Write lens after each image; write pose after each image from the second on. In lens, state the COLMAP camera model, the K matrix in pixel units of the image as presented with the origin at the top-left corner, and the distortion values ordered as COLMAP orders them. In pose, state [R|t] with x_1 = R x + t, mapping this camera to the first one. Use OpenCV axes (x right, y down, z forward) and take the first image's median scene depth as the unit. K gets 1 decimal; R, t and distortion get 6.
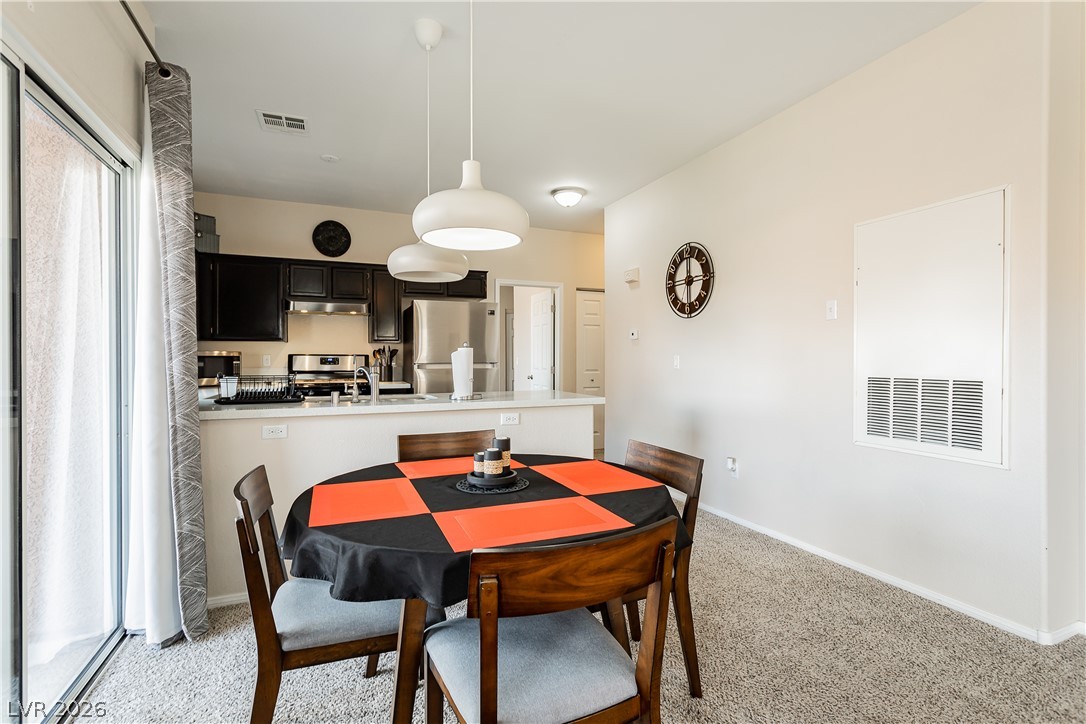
lens RADIAL K [[517.3, 0, 547.9], [0, 517.3, 363.4], [0, 0, 1]] dist [0.002277, -0.000424]
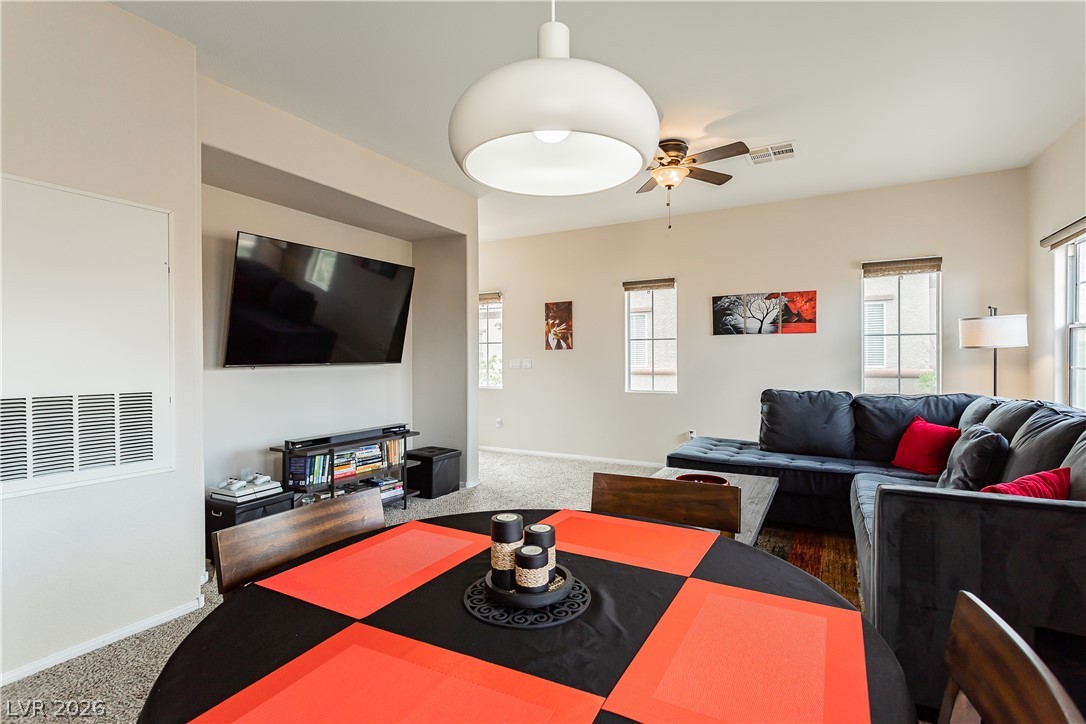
lens RADIAL K [[517.3, 0, 544.0], [0, 517.3, 362.7], [0, 0, 1]] dist [0.002277, -0.000424]
pose [[-0.611084, -0.000262, 0.791566, -0.248337], [0.012727, 0.999867, 0.010156, -0.013282], [-0.791463, 0.016280, -0.611000, 0.562110]]
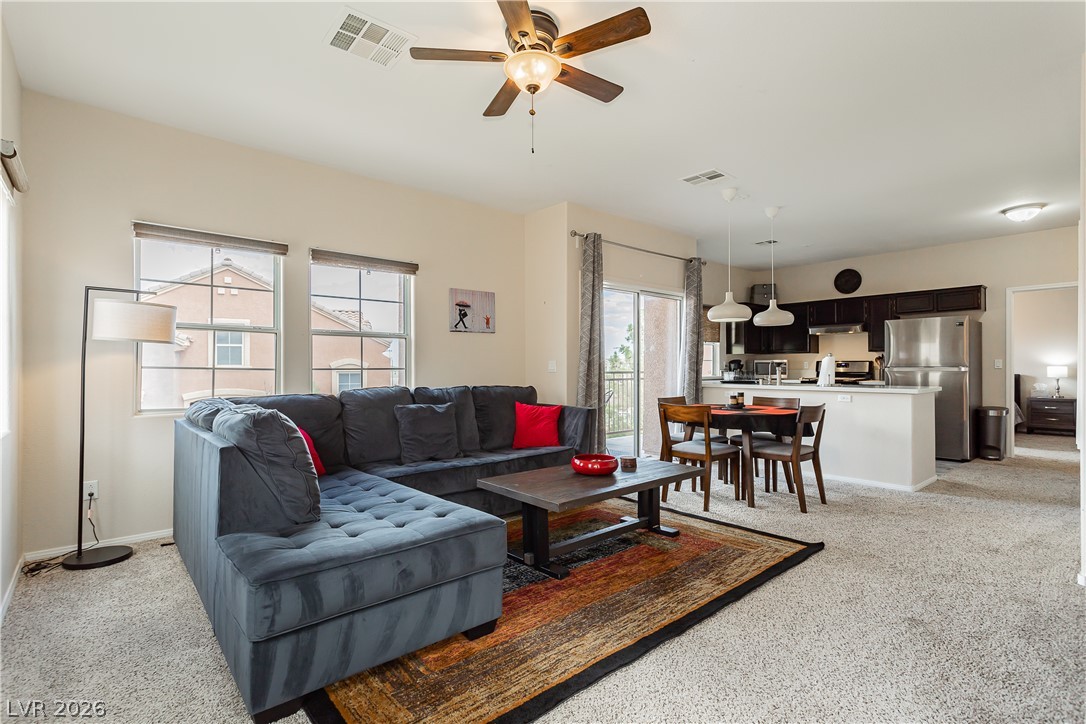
lens RADIAL K [[517.3, 0, 557.1], [0, 517.3, 362.7], [0, 0, 1]] dist [0.002277, -0.000424]
pose [[0.329806, -0.008747, -0.944008, 0.886629], [-0.006016, 0.999917, -0.011367, 0.012012], [0.944030, 0.009428, 0.329726, -0.322484]]
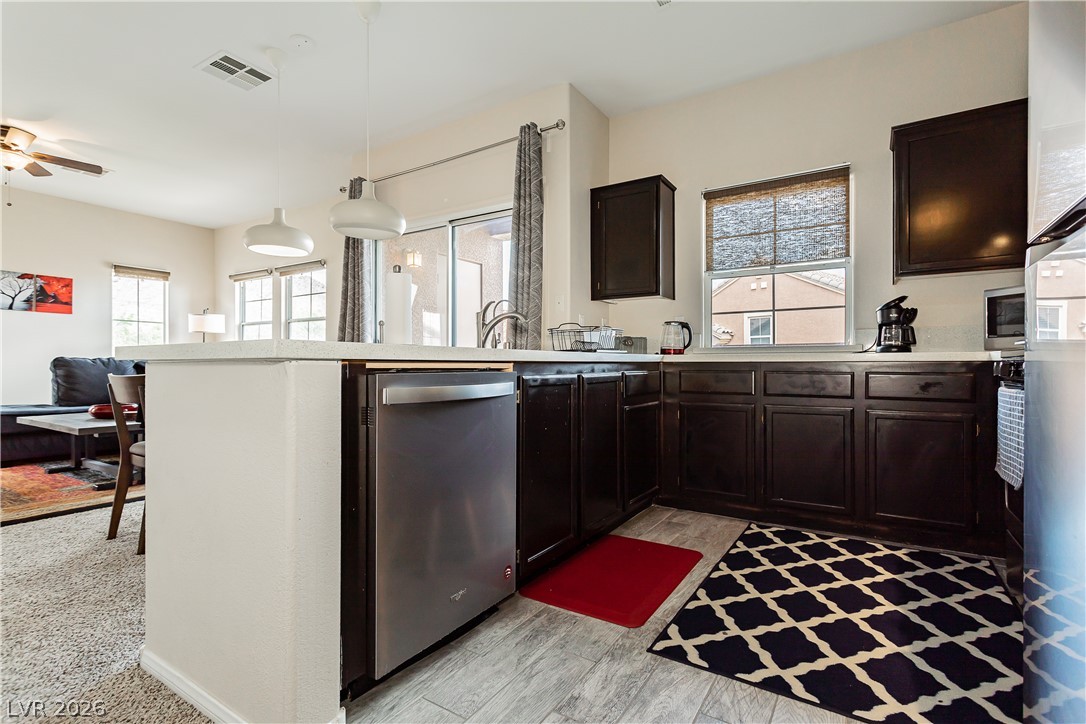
lens RADIAL K [[517.3, 0, 548.7], [0, 517.3, 366.5], [0, 0, 1]] dist [0.002277, -0.000424]
pose [[-0.819086, 0.003810, -0.573658, 0.050259], [-0.003509, 0.999926, 0.011652, 0.060356], [0.573660, 0.011557, -0.819012, 1.254857]]
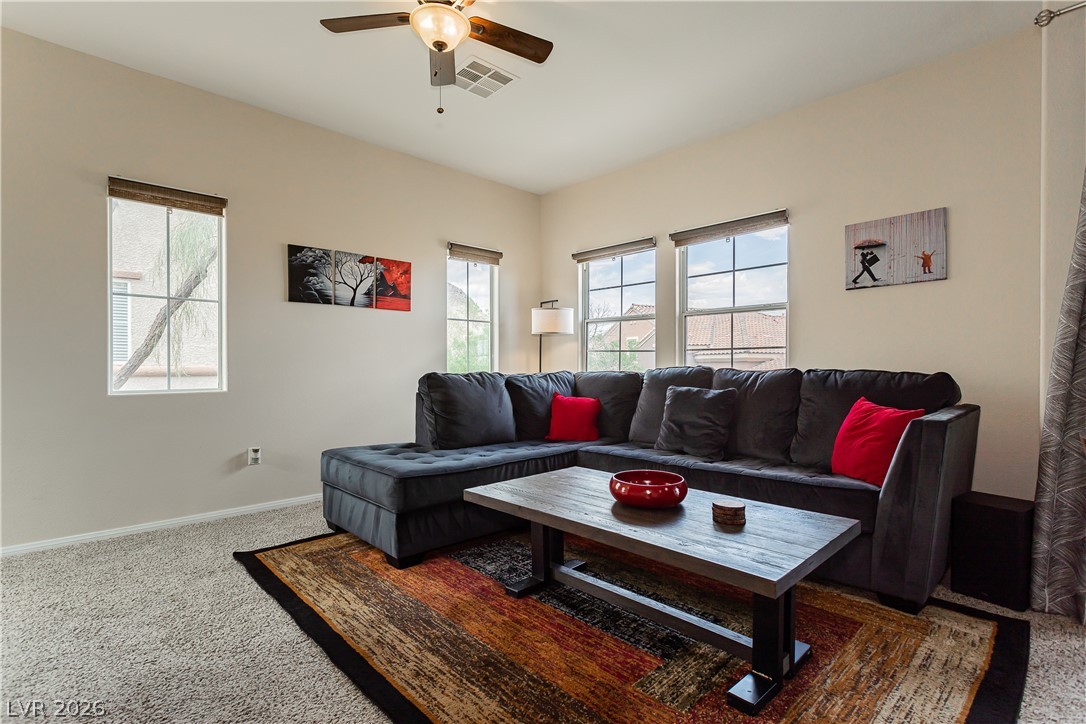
lens RADIAL K [[517.3, 0, 539.5], [0, 517.3, 368.7], [0, 0, 1]] dist [0.002277, -0.000424]
pose [[-0.935493, 0.007041, -0.353276, 0.426025], [0.001230, 0.999860, 0.016672, 0.035989], [0.353344, 0.015162, -0.935371, 0.409045]]
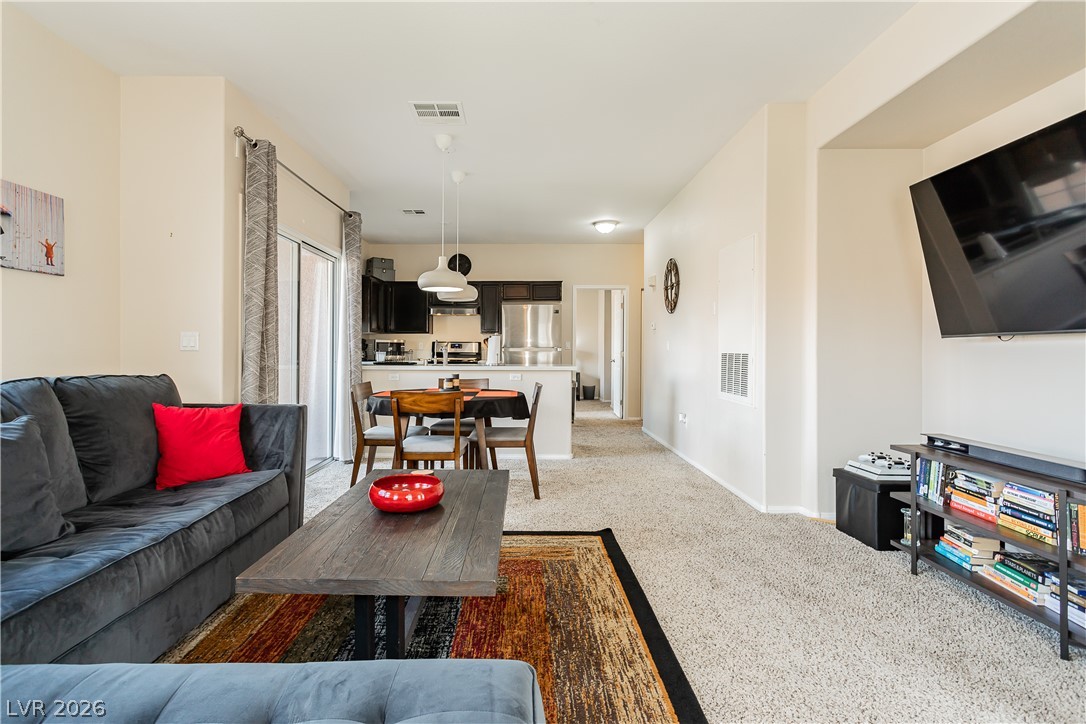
lens RADIAL K [[517.3, 0, 521.7], [0, 517.3, 350.3], [0, 0, 1]] dist [0.002277, -0.000424]
pose [[0.918293, 0.004252, -0.395880, 0.460737], [-0.007534, 0.999949, -0.006737, 0.021980], [0.395831, 0.009169, 0.918278, -0.422926]]
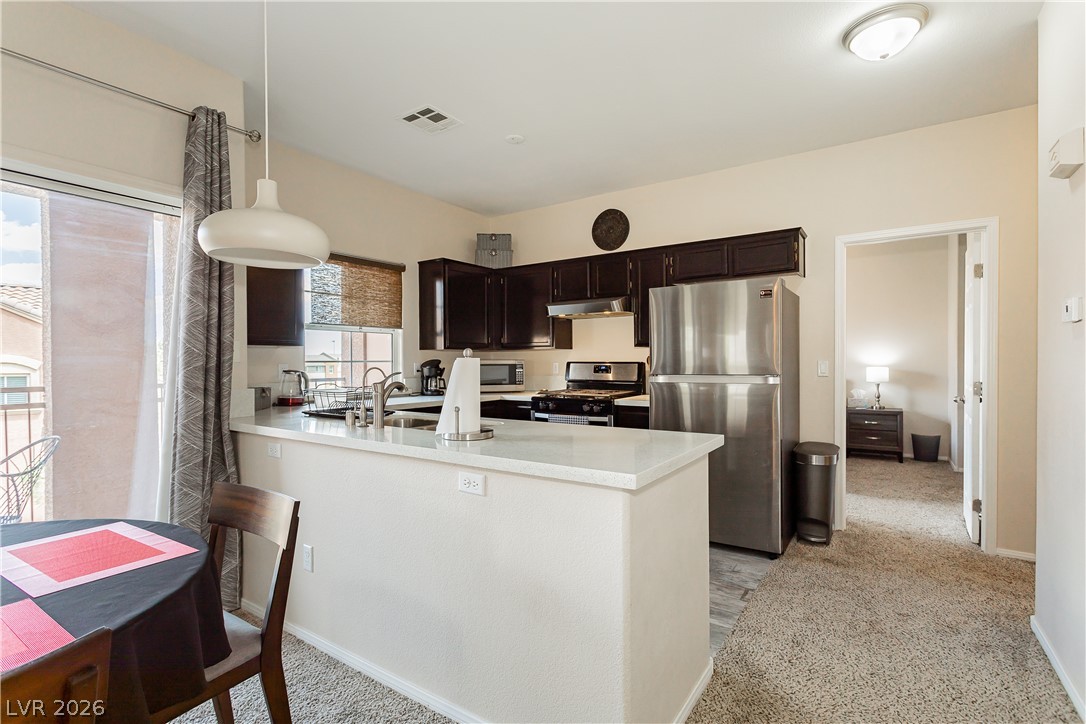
lens RADIAL K [[517.3, 0, 554.1], [0, 517.3, 359.8], [0, 0, 1]] dist [0.002277, -0.000424]
pose [[0.561212, -0.004304, -0.827661, 0.335936], [-0.004432, 0.999957, -0.008205, -0.016645], [0.827660, 0.008273, 0.561168, 0.549658]]
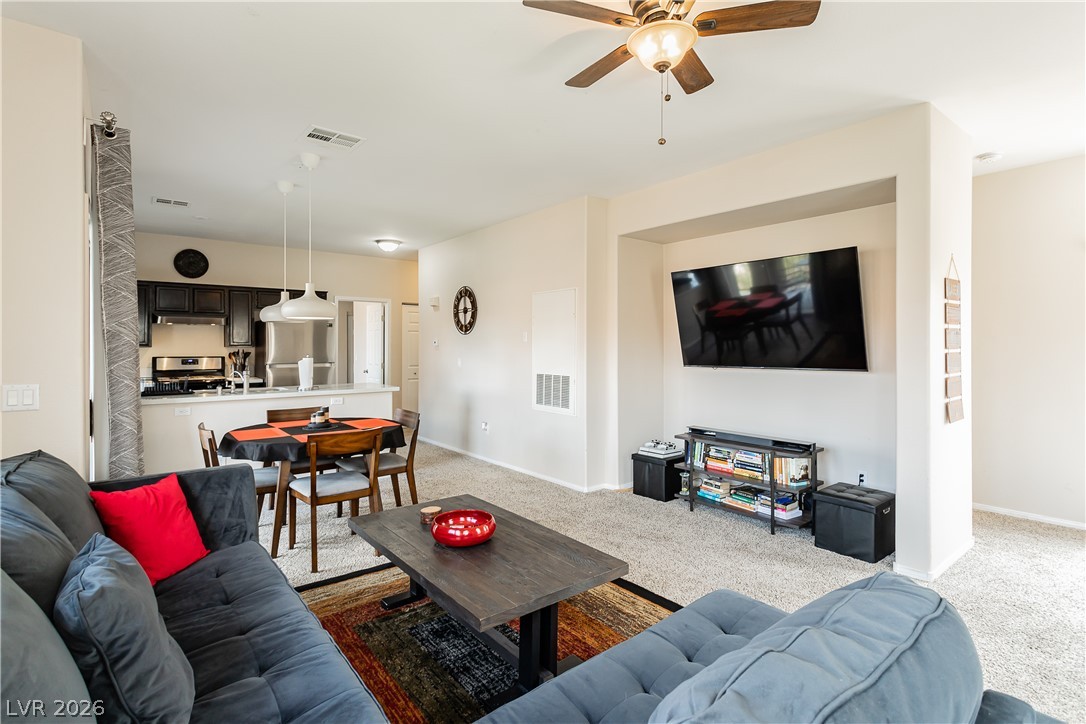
lens RADIAL K [[517.3, 0, 557.8], [0, 517.3, 350.7], [0, 0, 1]] dist [0.002277, -0.000424]
pose [[0.958776, 0.000680, 0.284163, 0.099378], [-0.000577, 1.000000, -0.000447, -0.039848], [-0.284163, 0.000265, 0.958776, -0.587657]]
